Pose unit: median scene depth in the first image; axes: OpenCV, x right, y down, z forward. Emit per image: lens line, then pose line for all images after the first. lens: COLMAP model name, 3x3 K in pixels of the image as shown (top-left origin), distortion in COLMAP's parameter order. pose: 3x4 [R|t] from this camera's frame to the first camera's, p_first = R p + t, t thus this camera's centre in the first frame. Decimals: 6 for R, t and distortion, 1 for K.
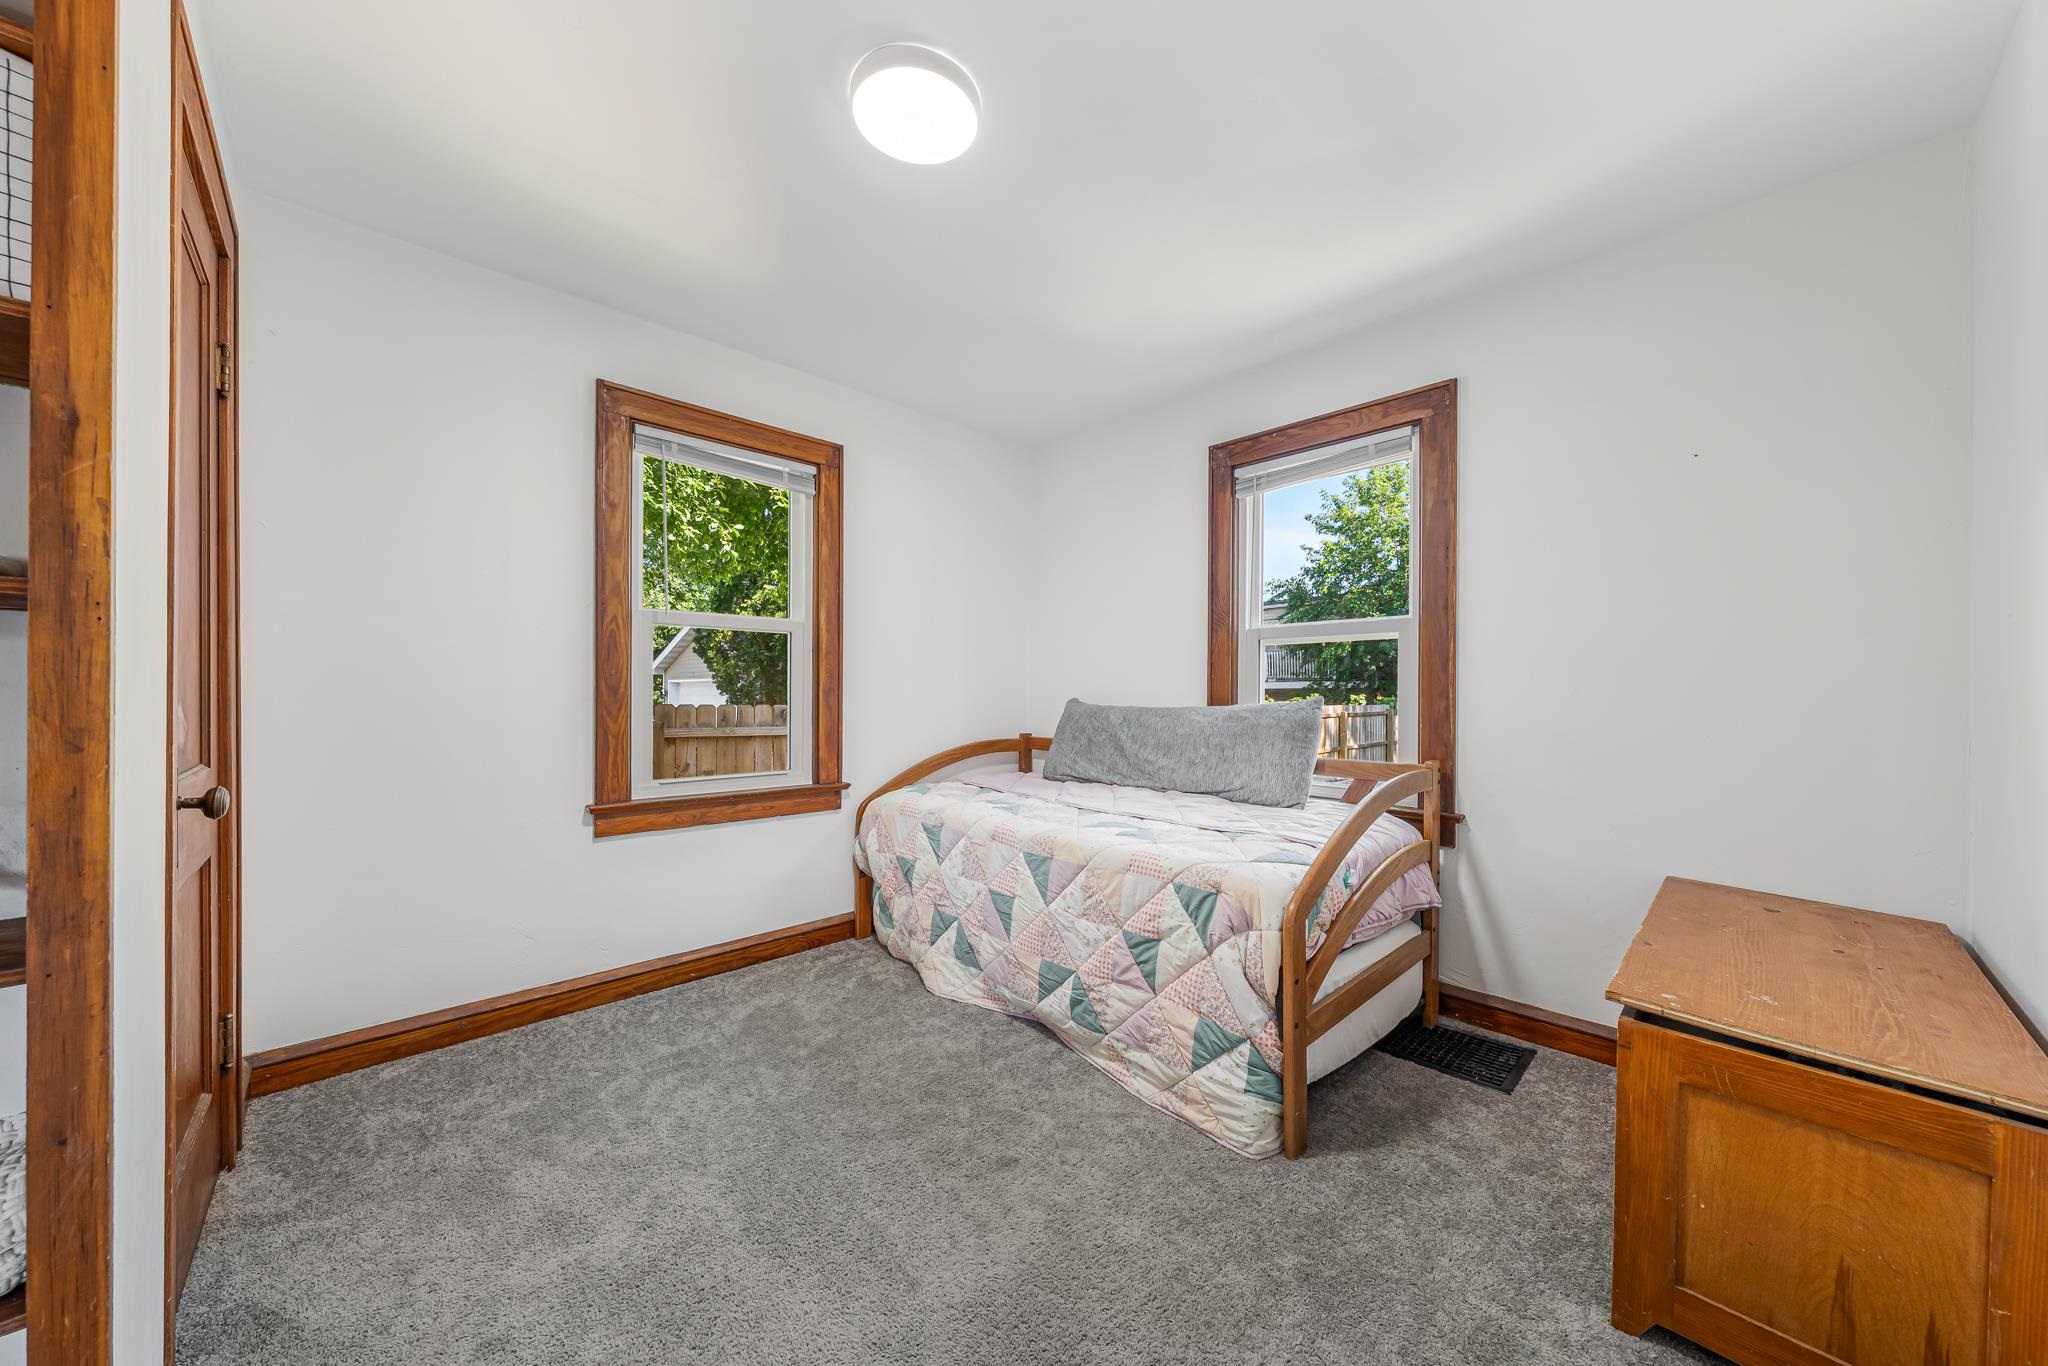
lens RADIAL K [[715.1, 0, 1024.3], [0, 715.1, 693.1], [0, 0, 1]] dist [0.000410, 0.000033]
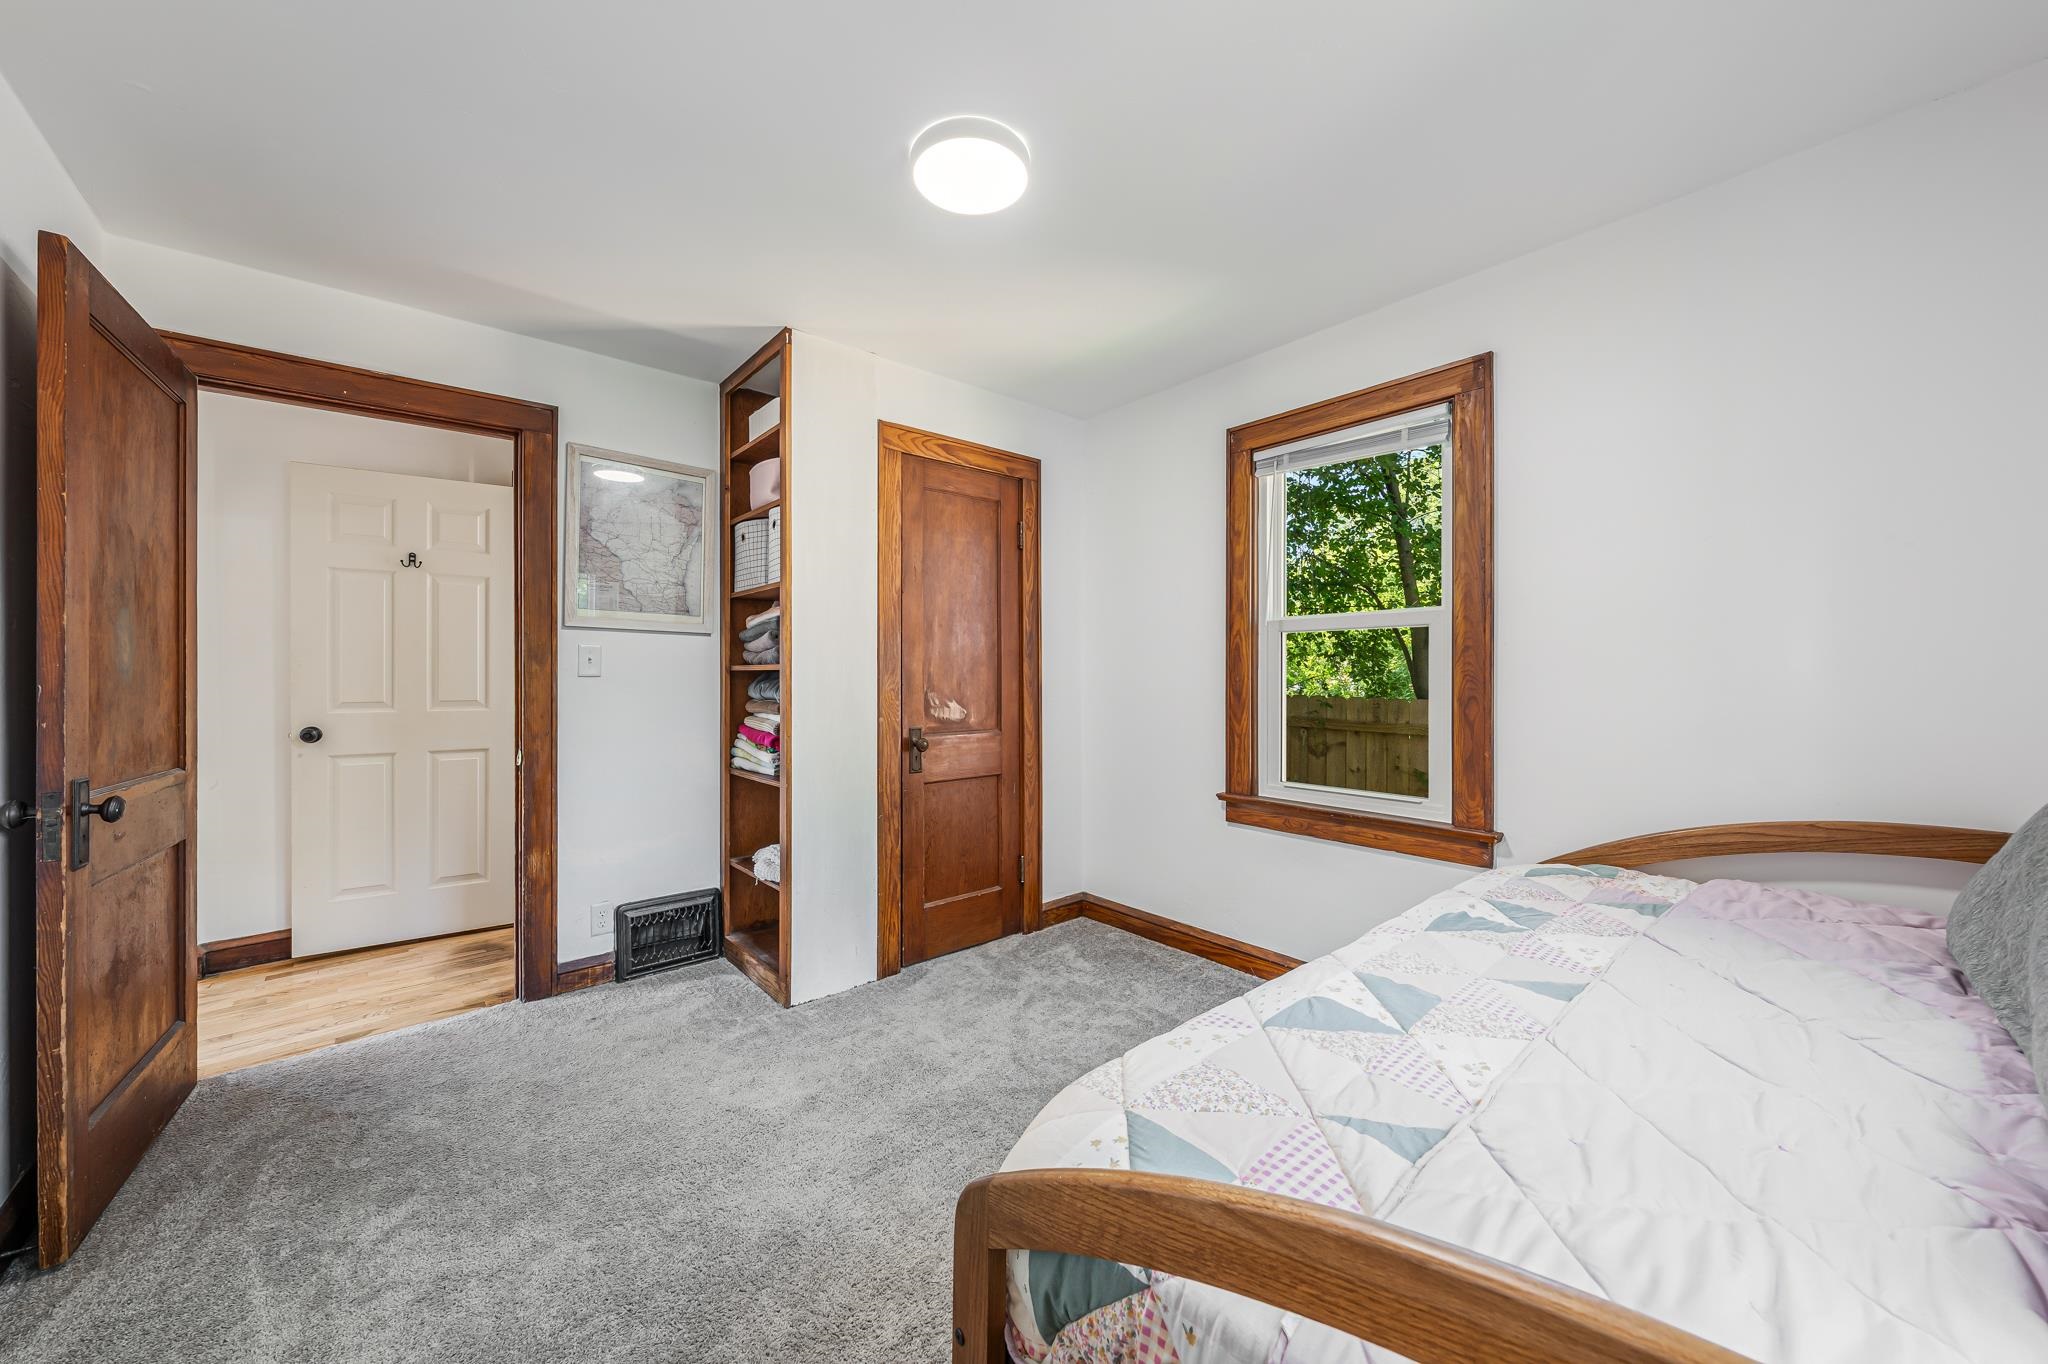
lens RADIAL K [[715.1, 0, 1023.3], [0, 715.1, 678.2], [0, 0, 1]] dist [0.000410, 0.000033]
pose [[-0.044026, -0.002734, -0.999027, 0.575695], [0.001621, 0.999995, -0.002808, -0.029520], [0.999029, -0.001743, -0.044022, 0.704182]]
